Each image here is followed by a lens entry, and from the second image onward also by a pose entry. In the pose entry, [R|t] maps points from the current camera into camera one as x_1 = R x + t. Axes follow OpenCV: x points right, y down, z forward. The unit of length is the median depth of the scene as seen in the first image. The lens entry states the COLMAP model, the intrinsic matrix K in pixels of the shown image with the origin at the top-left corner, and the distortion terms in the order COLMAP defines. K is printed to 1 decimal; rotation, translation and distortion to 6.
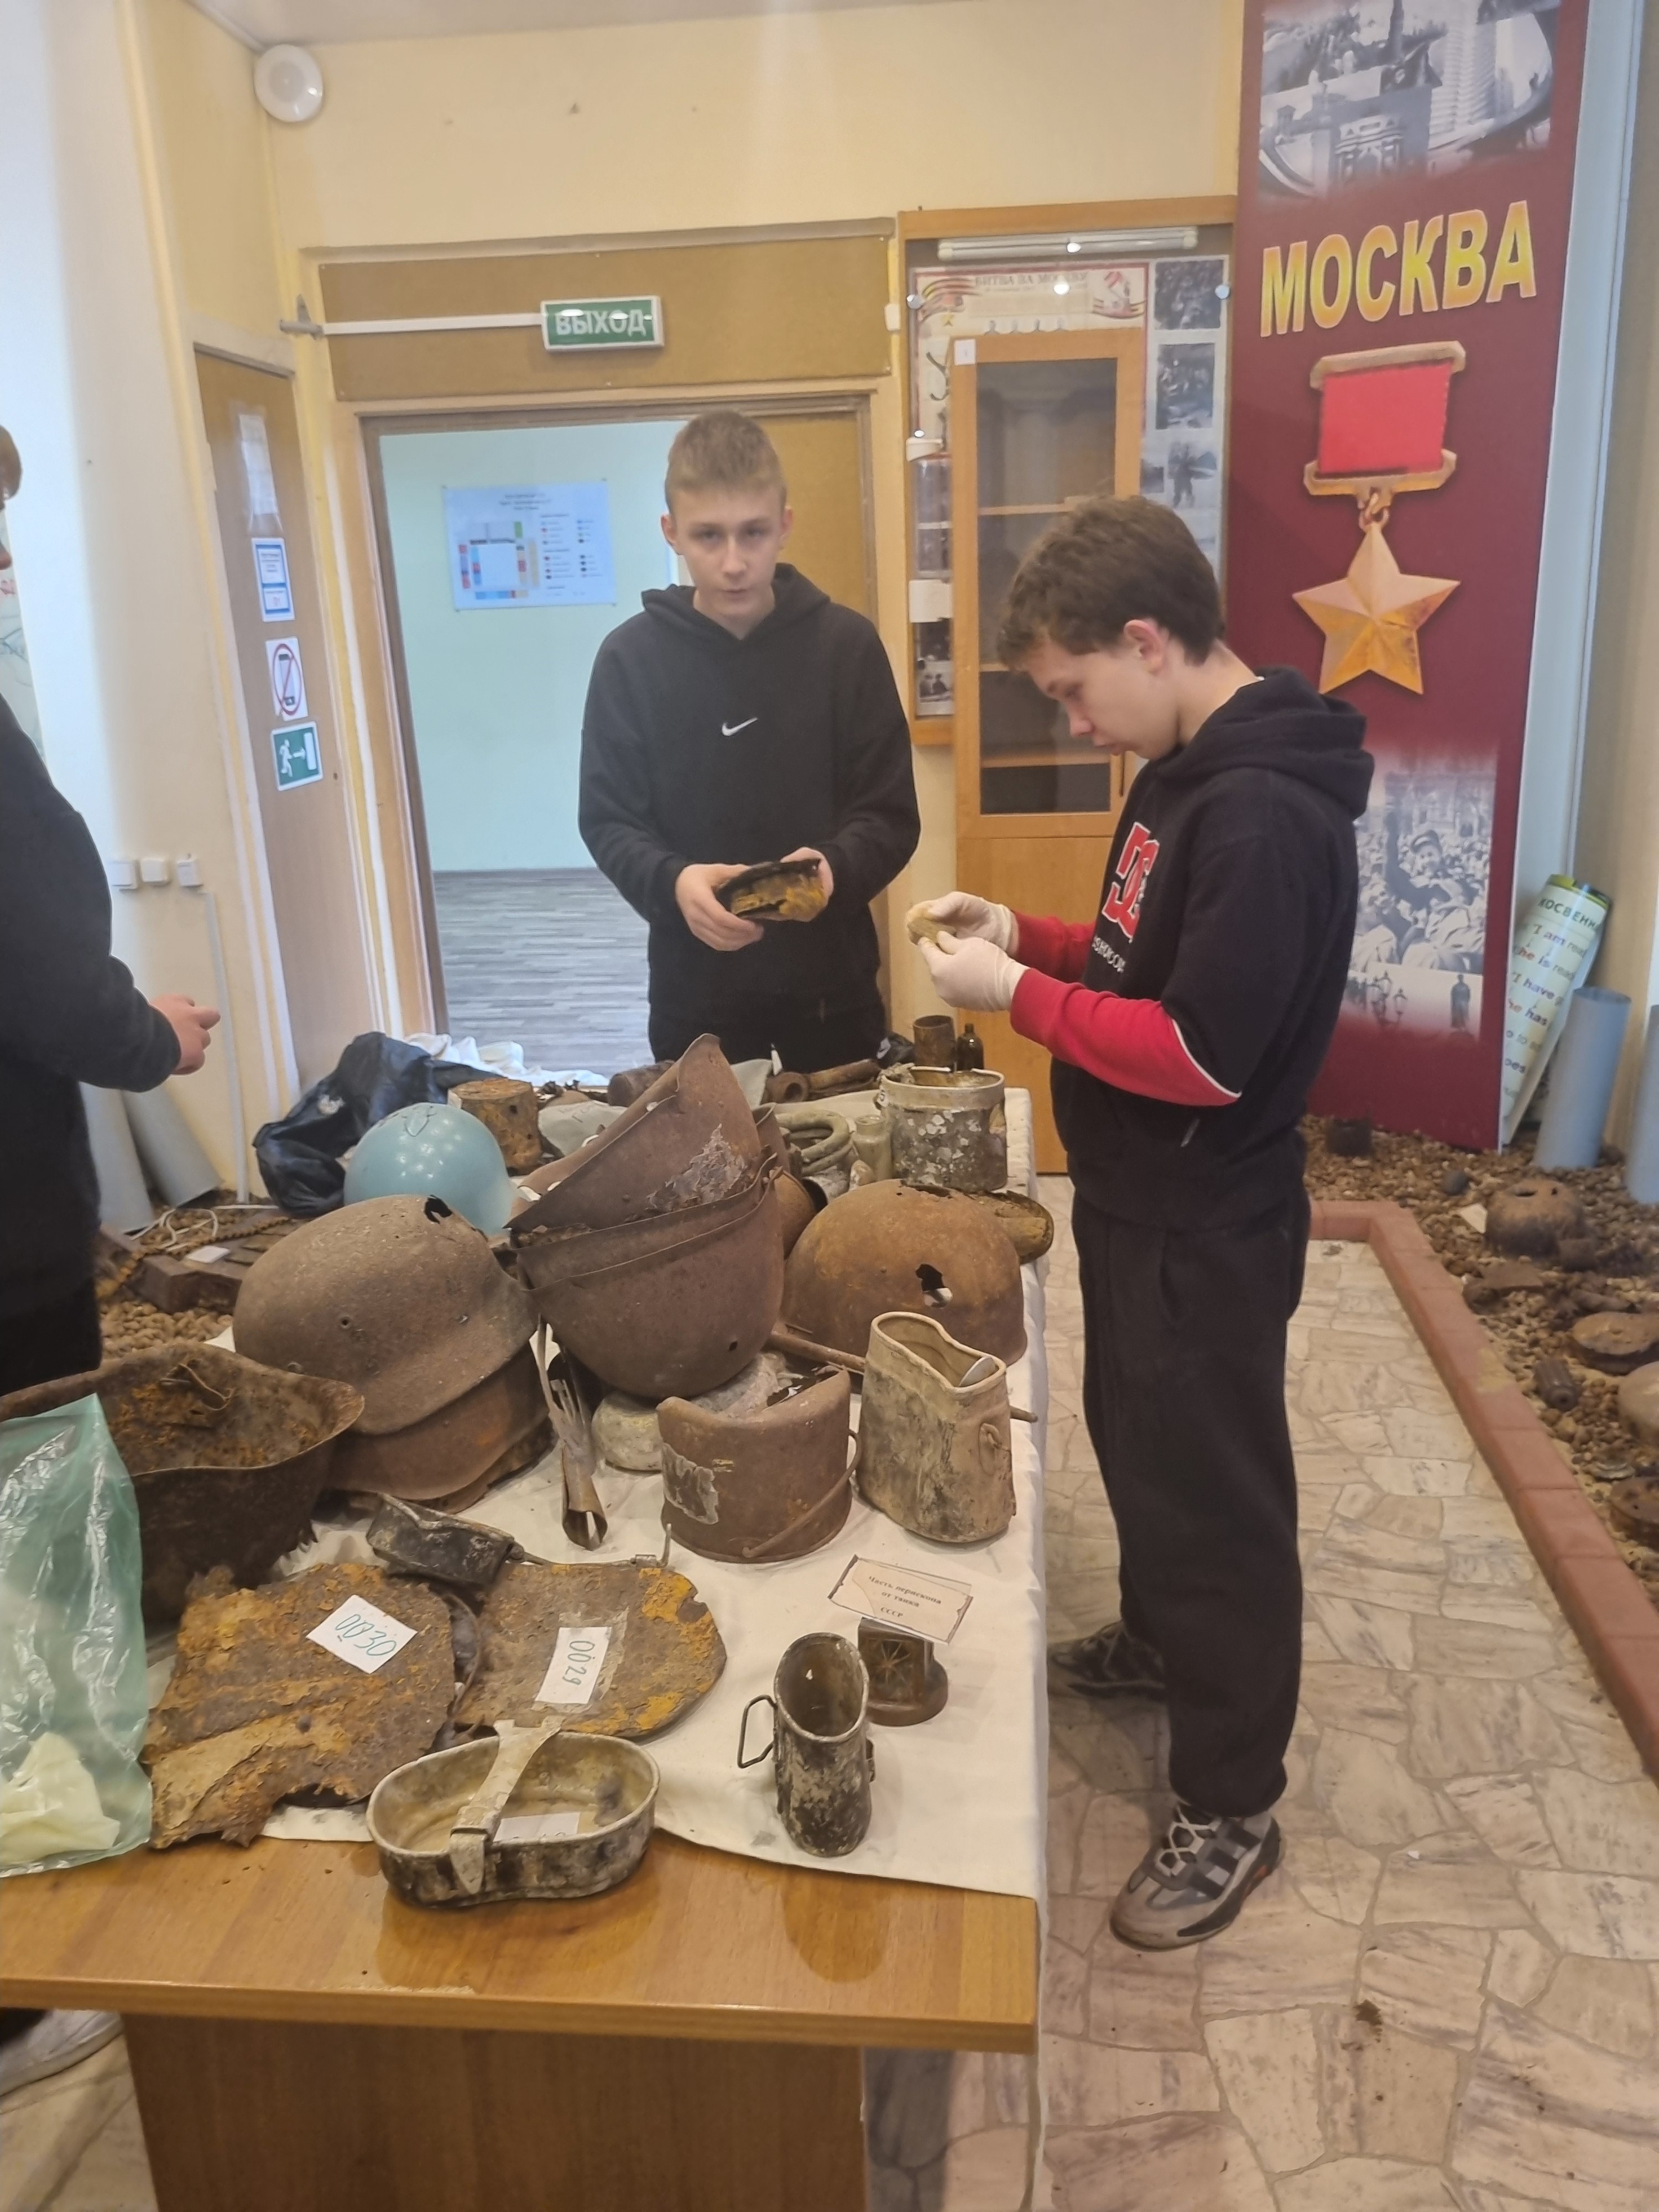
lens RADIAL K [[1675.9, 0, 877.1], [0, 1675.9, 1074.0], [0, 0, 1]] dist [0.043444, -0.043626]
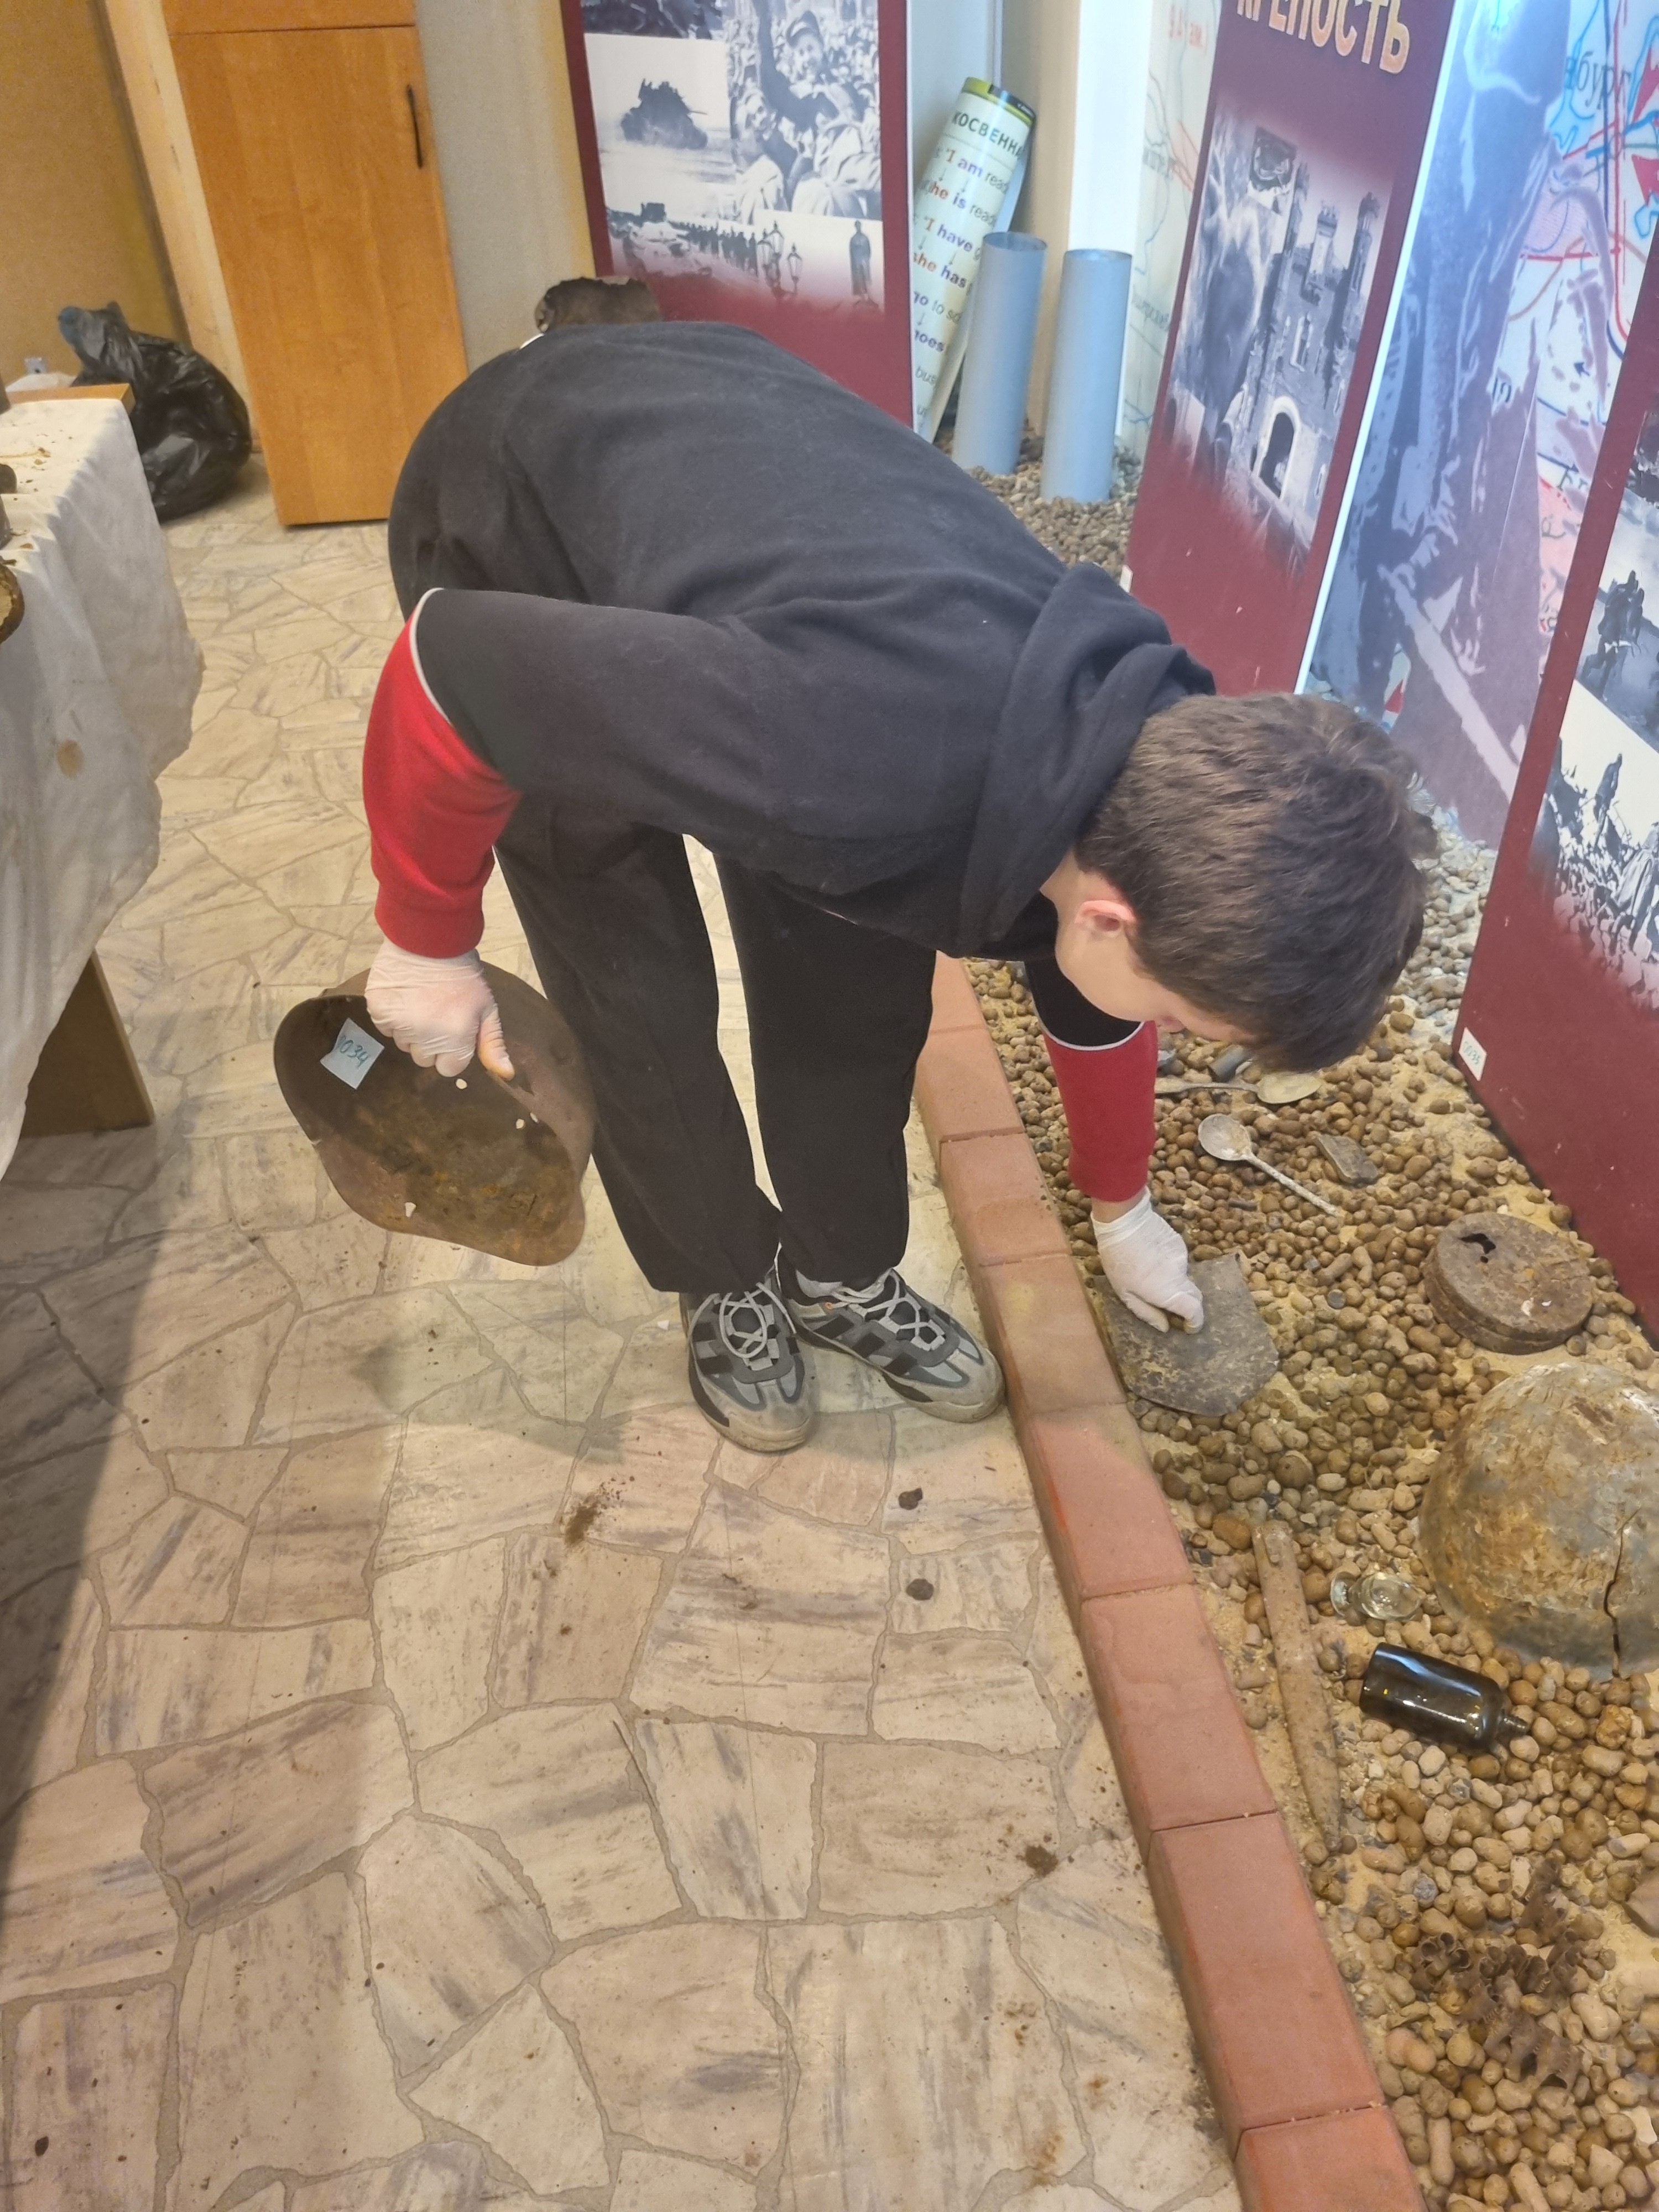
lens RADIAL K [[1675.9, 0, 877.1], [0, 1675.9, 1074.0], [0, 0, 1]] dist [0.043444, -0.043626]
pose [[0.968646, -0.141867, 0.203956, 0.134880], [0.055422, 0.923637, 0.379241, 0.012006], [-0.242183, -0.356046, 0.902540, 0.123825]]
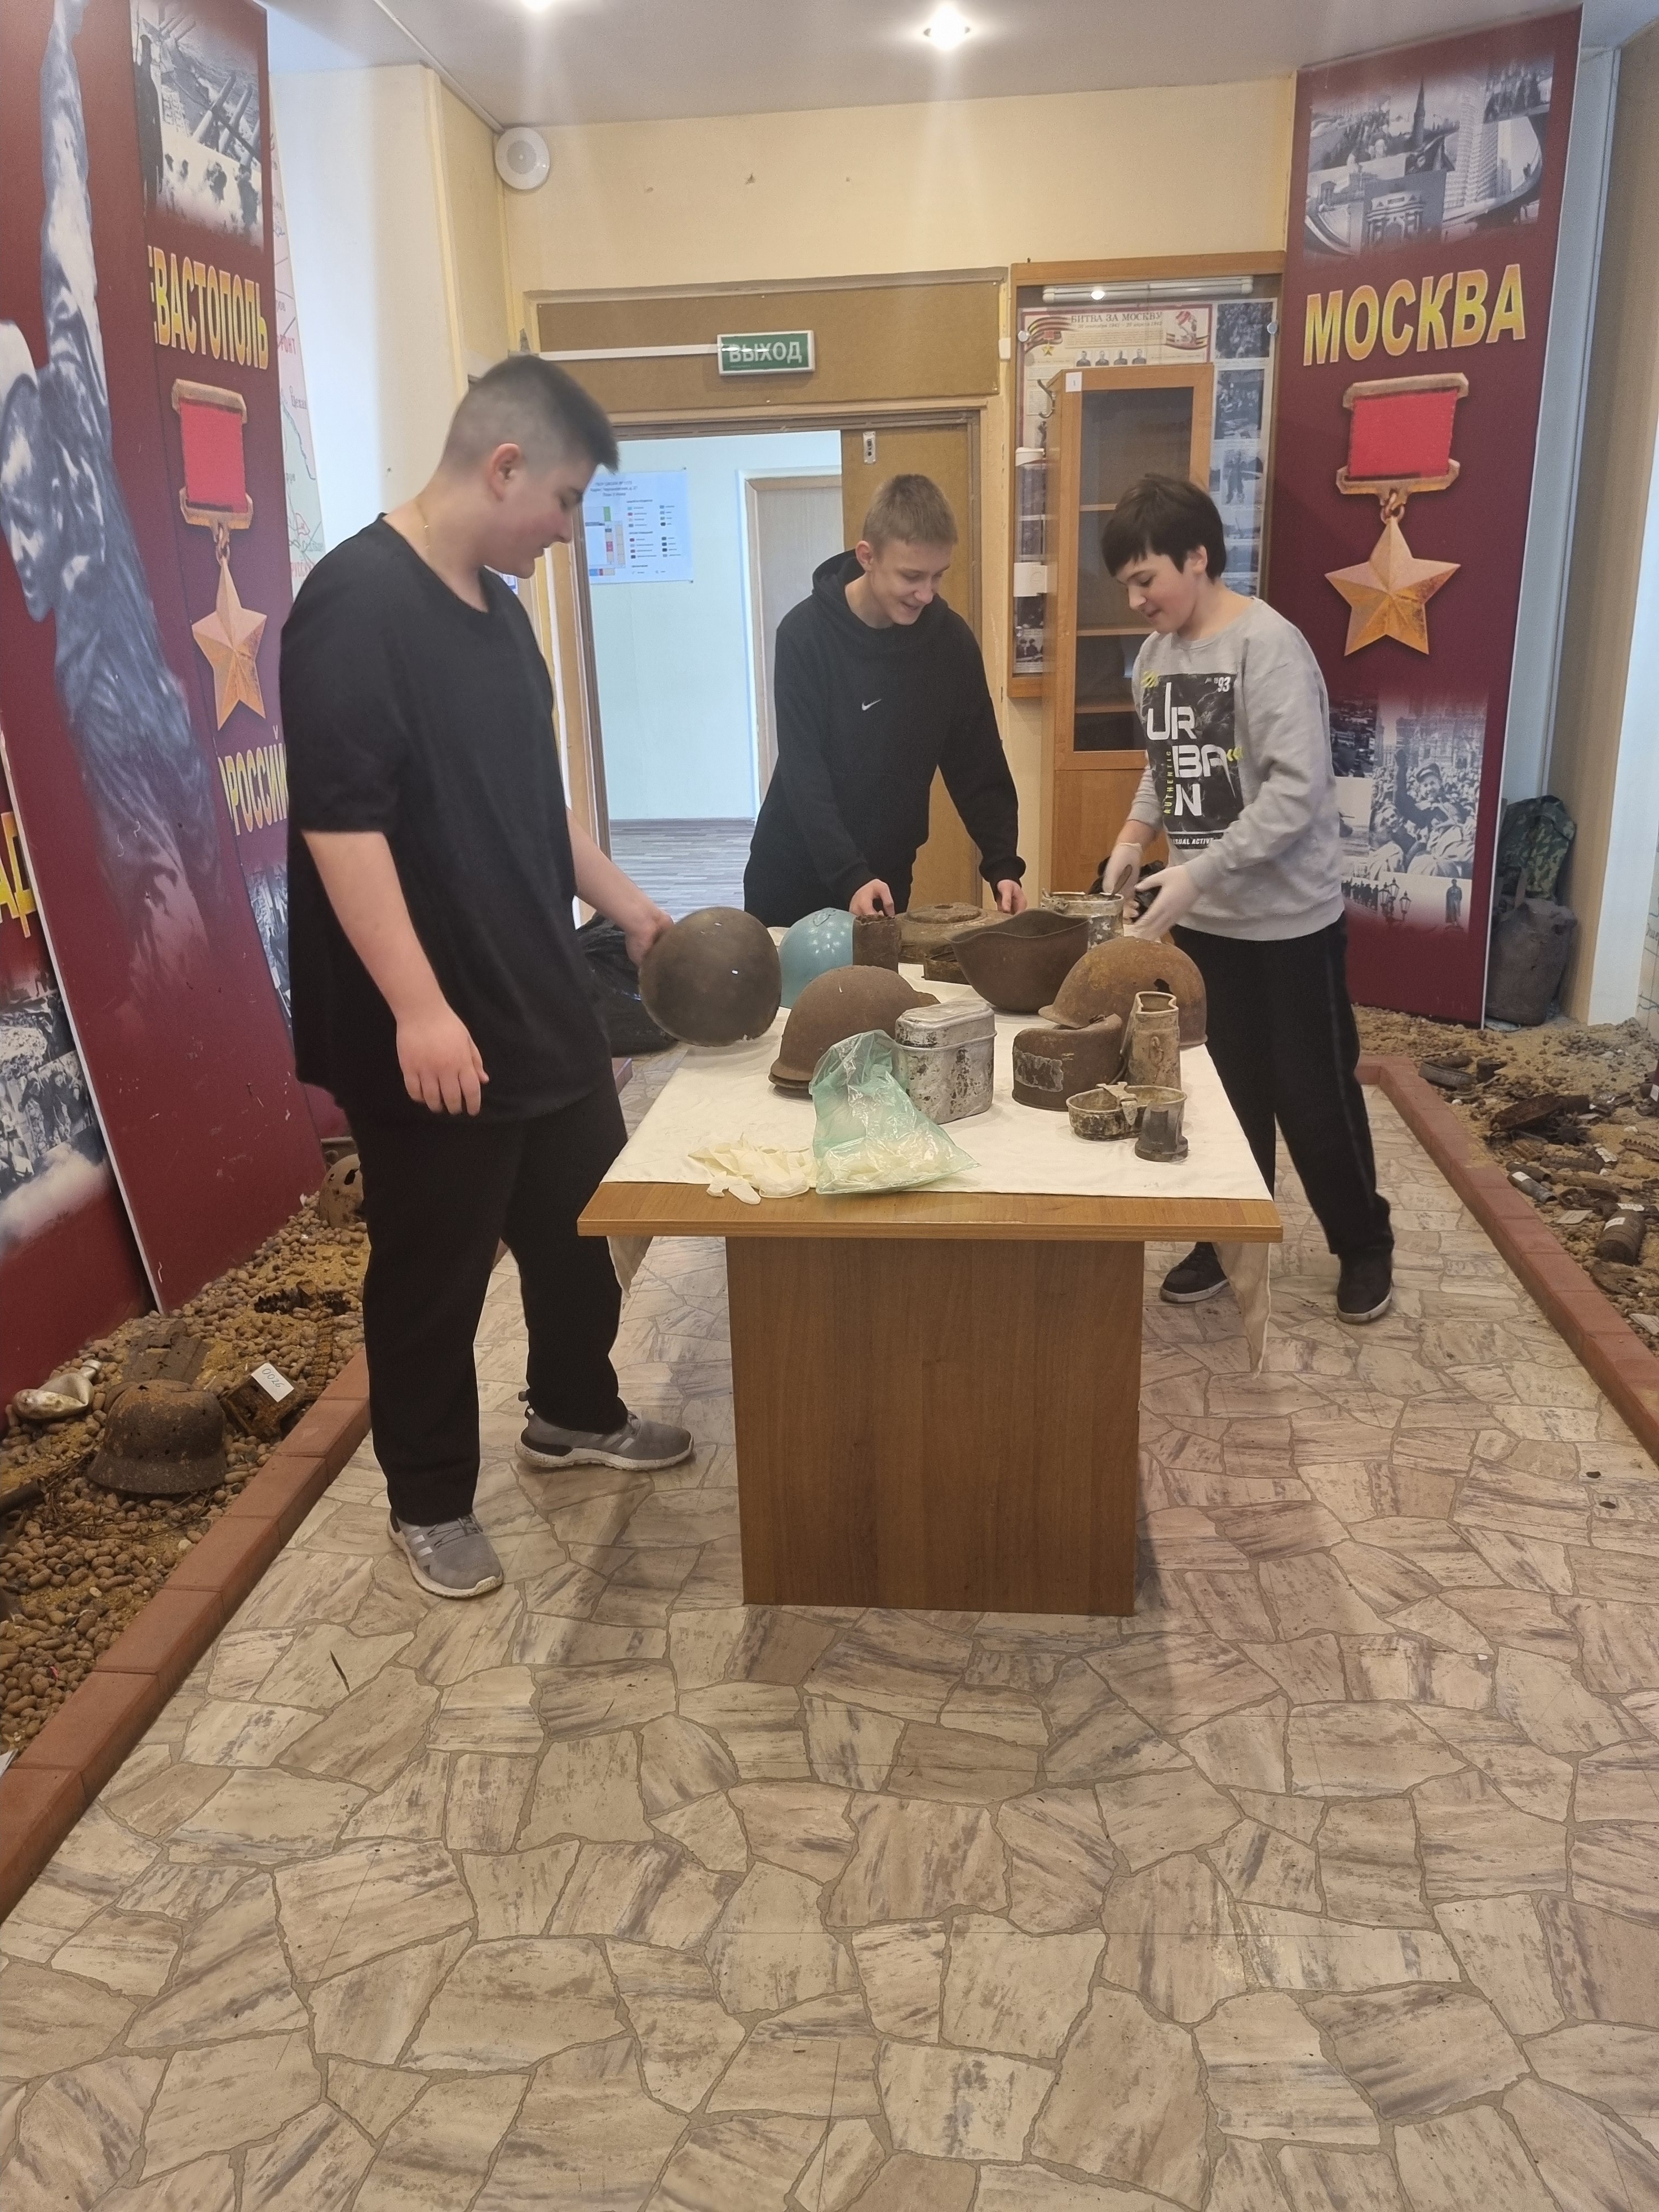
lens RADIAL K [[1665.1, 0, 829.5], [0, 1665.1, 1106.0], [0, 0, 1]] dist [0.046374, -0.044264]
pose [[0.999912, 0.006296, -0.011714, -0.107553], [-0.005923, 0.999483, 0.031589, 0.075020], [0.011907, -0.031517, 0.999432, -0.269581]]
